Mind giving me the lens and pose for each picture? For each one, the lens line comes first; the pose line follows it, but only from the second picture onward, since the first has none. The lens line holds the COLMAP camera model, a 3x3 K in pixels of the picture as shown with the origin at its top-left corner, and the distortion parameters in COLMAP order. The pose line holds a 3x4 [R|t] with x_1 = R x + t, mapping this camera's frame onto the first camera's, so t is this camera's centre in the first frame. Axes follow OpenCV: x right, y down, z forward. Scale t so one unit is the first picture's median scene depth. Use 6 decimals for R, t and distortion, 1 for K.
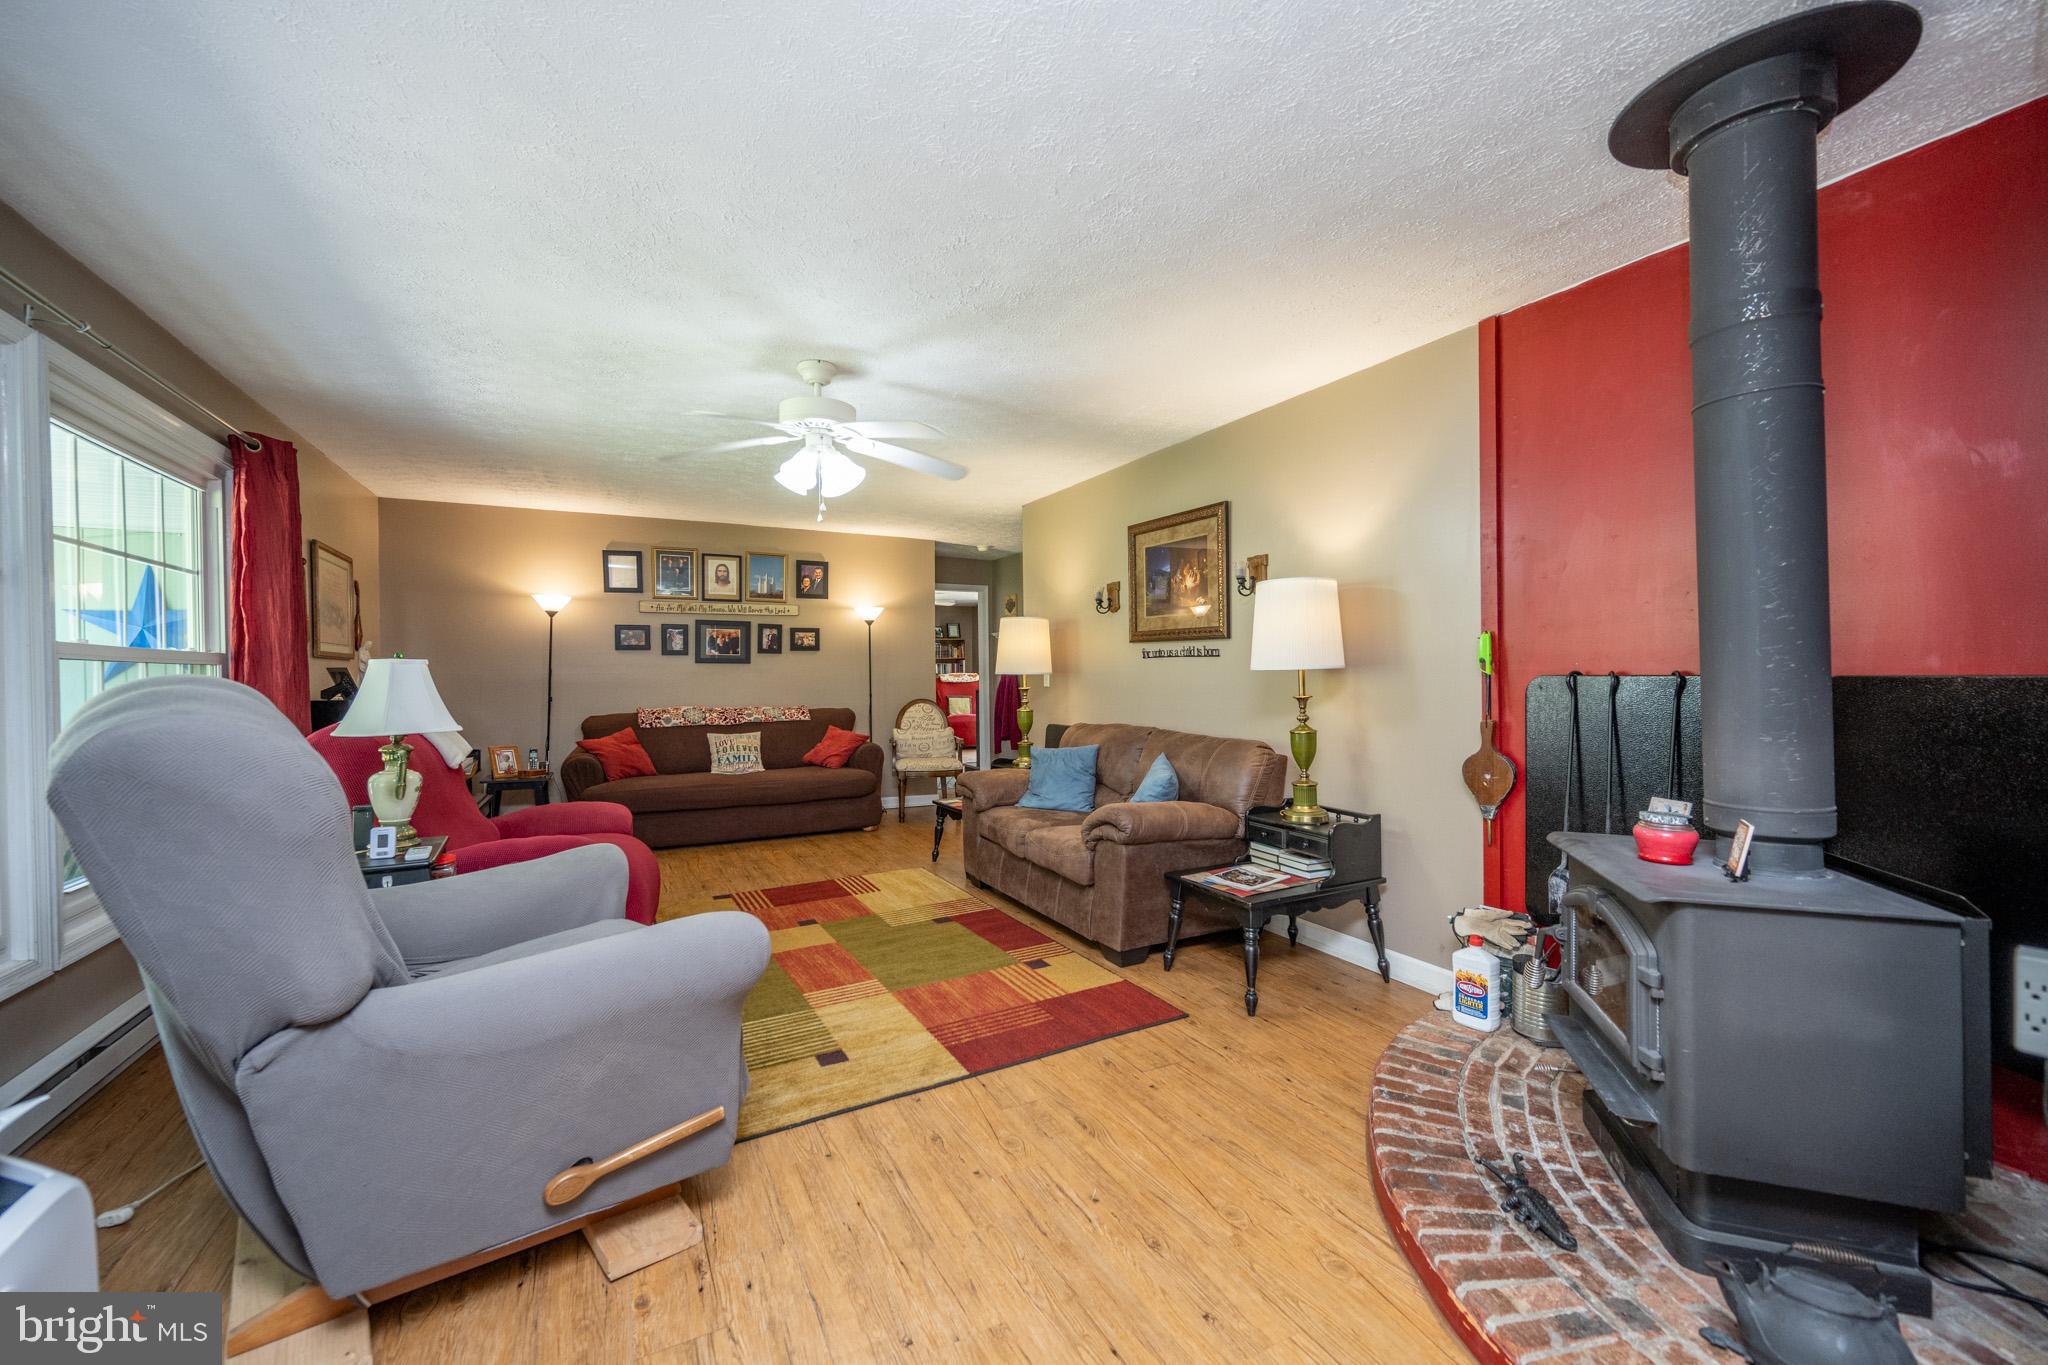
lens RADIAL K [[808.3, 0, 1024.9], [0, 808.3, 675.3], [0, 0, 1]] dist [0.000244, -0.000085]
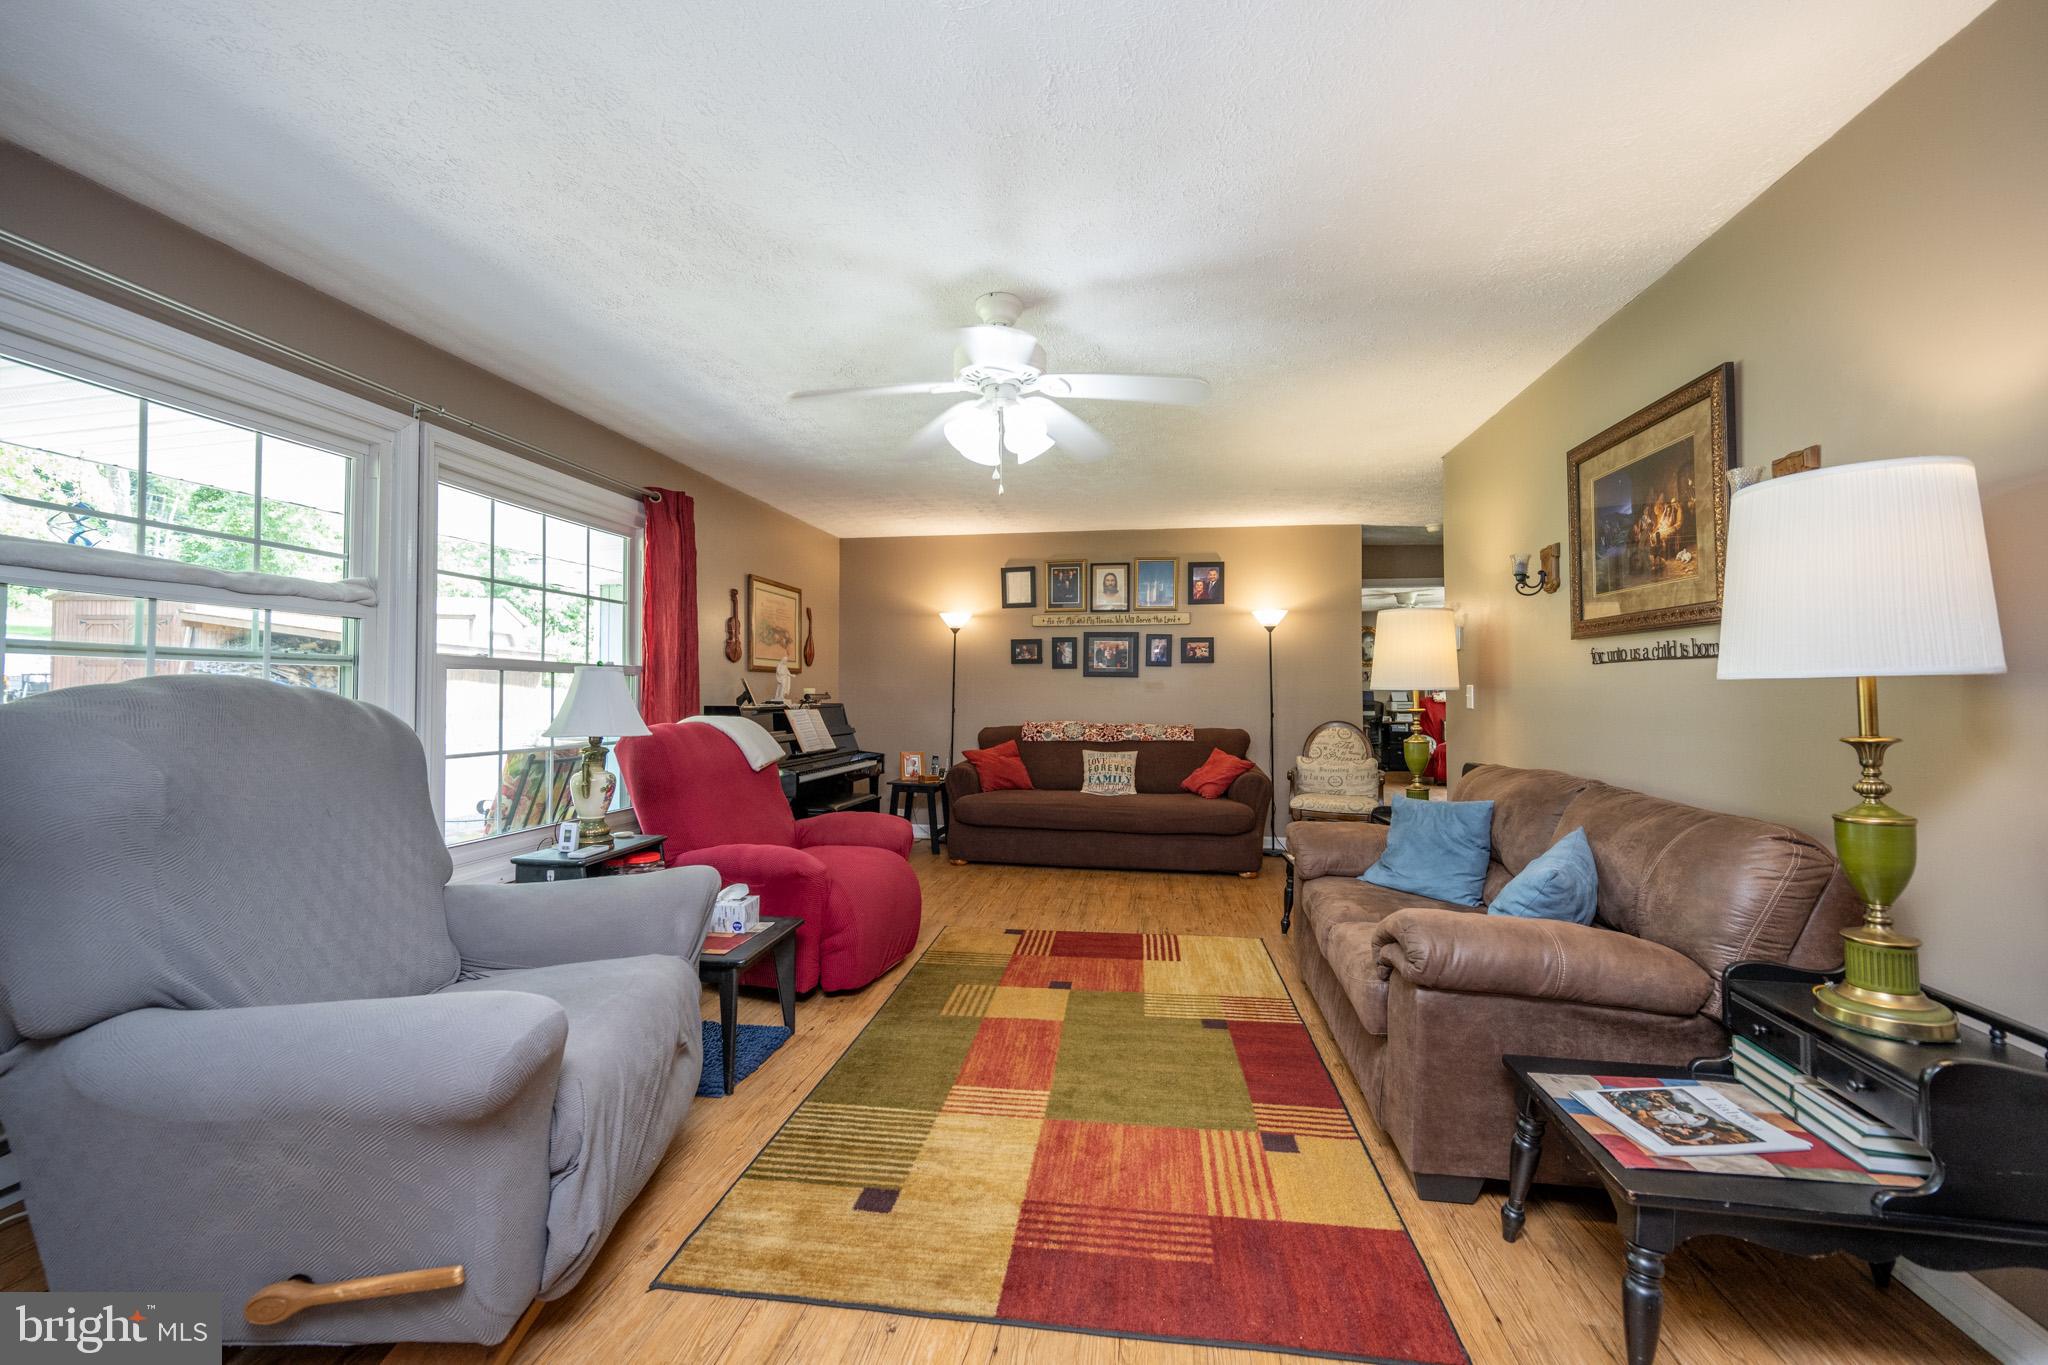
lens RADIAL K [[808.3, 0, 1024.9], [0, 808.3, 675.3], [0, 0, 1]] dist [0.000244, -0.000085]
pose [[0.796938, -0.003214, -0.604053, 0.181334], [-0.010269, 0.999769, -0.018867, 0.003178], [0.603974, 0.021239, 0.796721, 0.274411]]
